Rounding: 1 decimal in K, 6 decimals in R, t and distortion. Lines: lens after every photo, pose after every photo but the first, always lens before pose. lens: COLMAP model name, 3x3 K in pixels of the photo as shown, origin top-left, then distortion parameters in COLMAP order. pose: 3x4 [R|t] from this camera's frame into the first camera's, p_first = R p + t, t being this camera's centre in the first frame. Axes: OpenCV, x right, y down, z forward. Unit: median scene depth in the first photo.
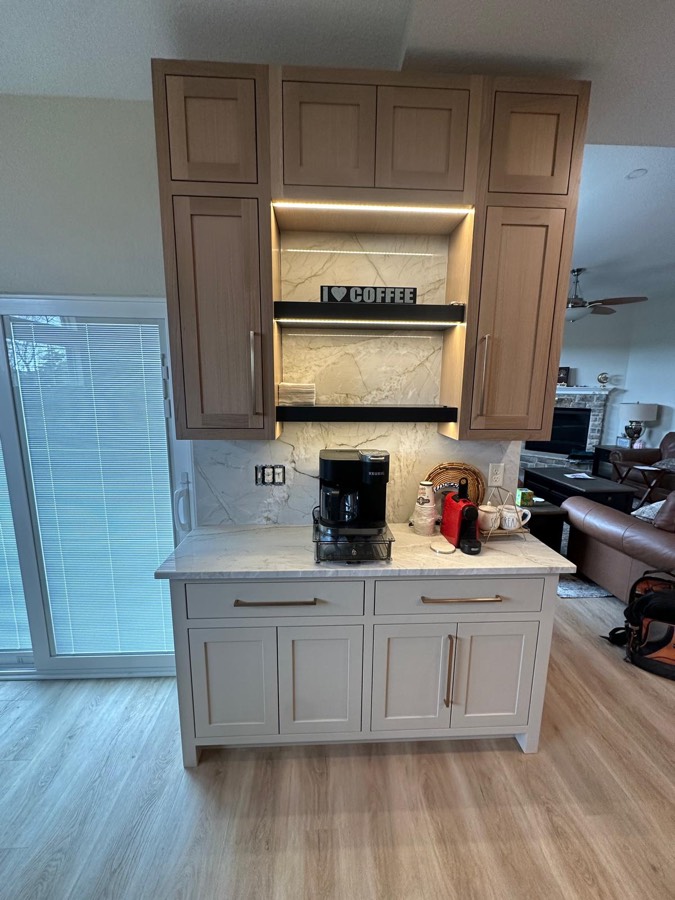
lens RADIAL K [[353.8, 0, 336.1], [0, 353.8, 450.6], [0, 0, 1]] dist [-0.002566, -0.000326]
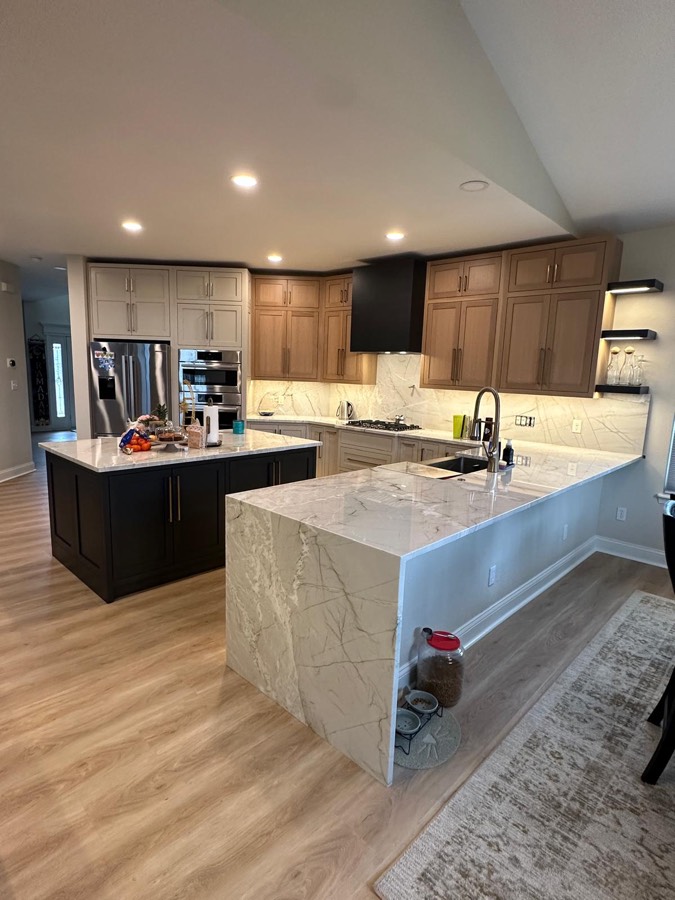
lens RADIAL K [[492.3, 0, 332.3], [0, 492.3, 451.3], [0, 0, 1]] dist [-0.000380, -0.004138]
pose [[-0.677509, -0.153225, 0.719377, -0.975494], [0.085760, 0.954932, 0.284166, -0.106623], [-0.730498, 0.254219, -0.633834, 0.803591]]
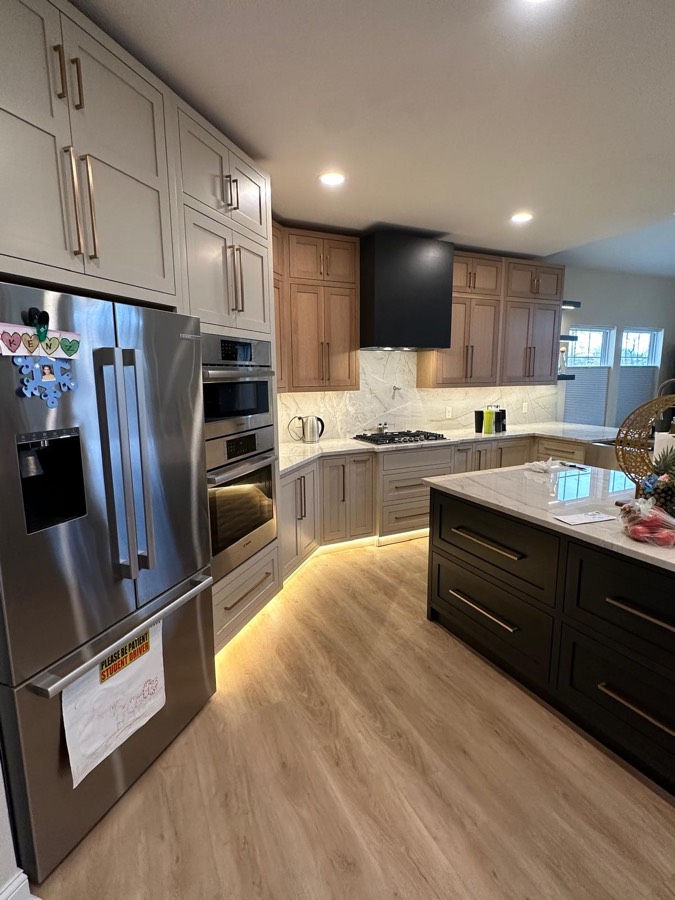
lens RADIAL K [[460.6, 0, 337.3], [0, 460.6, 448.2], [0, 0, 1]] dist [-0.008603, 0.002435]
pose [[-0.921233, 0.059954, -0.384365, -0.349405], [-0.068092, 0.947947, 0.311063, -0.089795], [0.383007, 0.312734, -0.869197, 0.750662]]
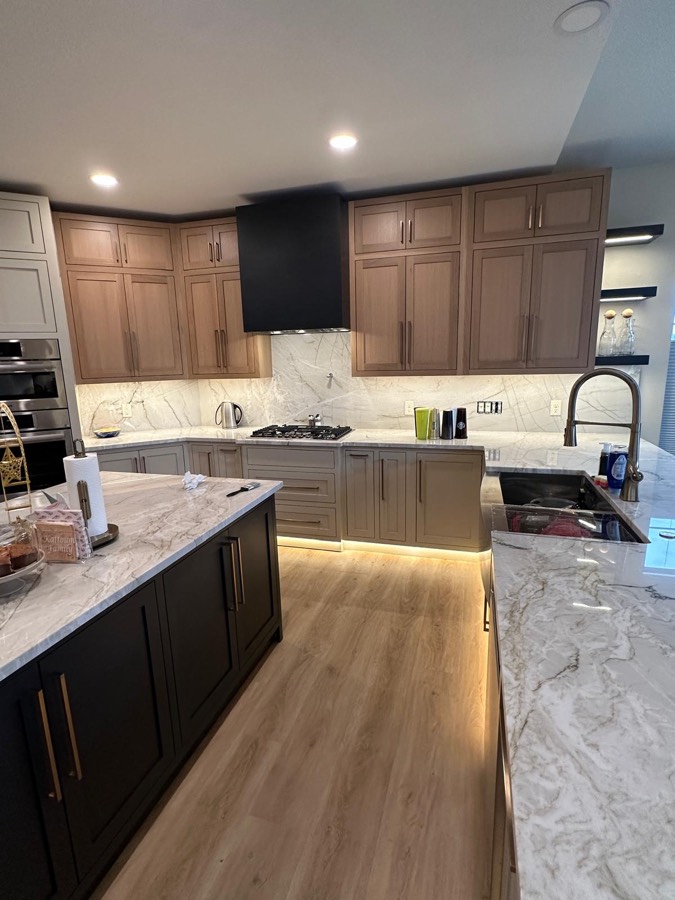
lens RADIAL K [[460.6, 0, 334.4], [0, 460.6, 449.4], [0, 0, 1]] dist [-0.008603, 0.002435]
pose [[-0.938166, -0.054100, 0.341933, -0.750053], [0.076144, 0.931279, 0.356262, -0.090344], [-0.337709, 0.360268, -0.869574, 0.723035]]
